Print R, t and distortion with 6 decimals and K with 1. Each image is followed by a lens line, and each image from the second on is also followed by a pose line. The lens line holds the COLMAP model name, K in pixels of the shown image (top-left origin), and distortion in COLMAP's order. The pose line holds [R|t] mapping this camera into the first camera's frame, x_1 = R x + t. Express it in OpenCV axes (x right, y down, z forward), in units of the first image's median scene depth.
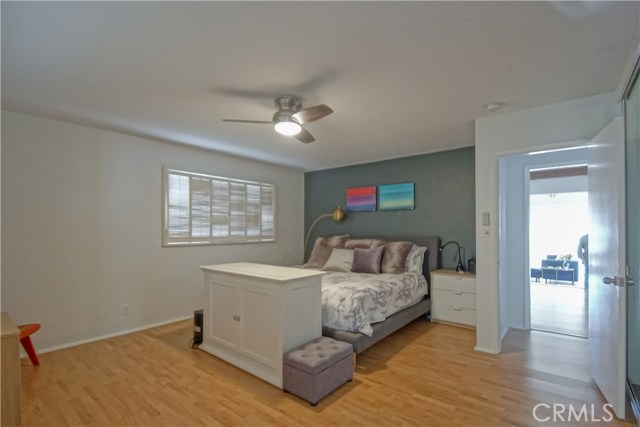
lens RADIAL K [[307.2, 0, 321.2], [0, 307.2, 212.7], [0, 0, 1]] dist [-0.020874, -0.001387]
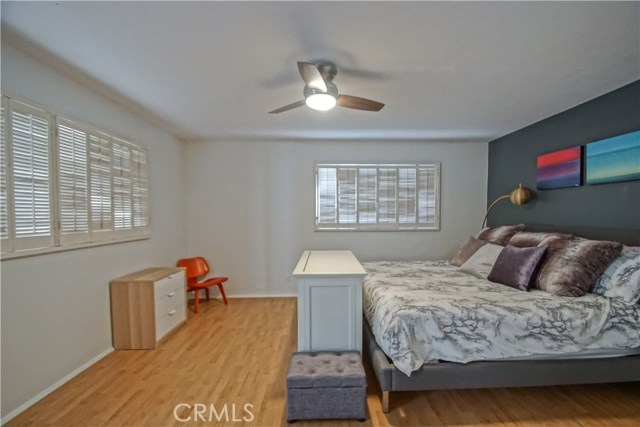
lens RADIAL K [[287.4, 0, 324.2], [0, 287.4, 219.6], [0, 0, 1]] dist [-0.008025, -0.004888]
pose [[0.646356, 0.012241, -0.762938, 0.302921], [0.043699, 0.997636, 0.053028, 0.008227], [0.761784, -0.067614, 0.644293, 0.272762]]
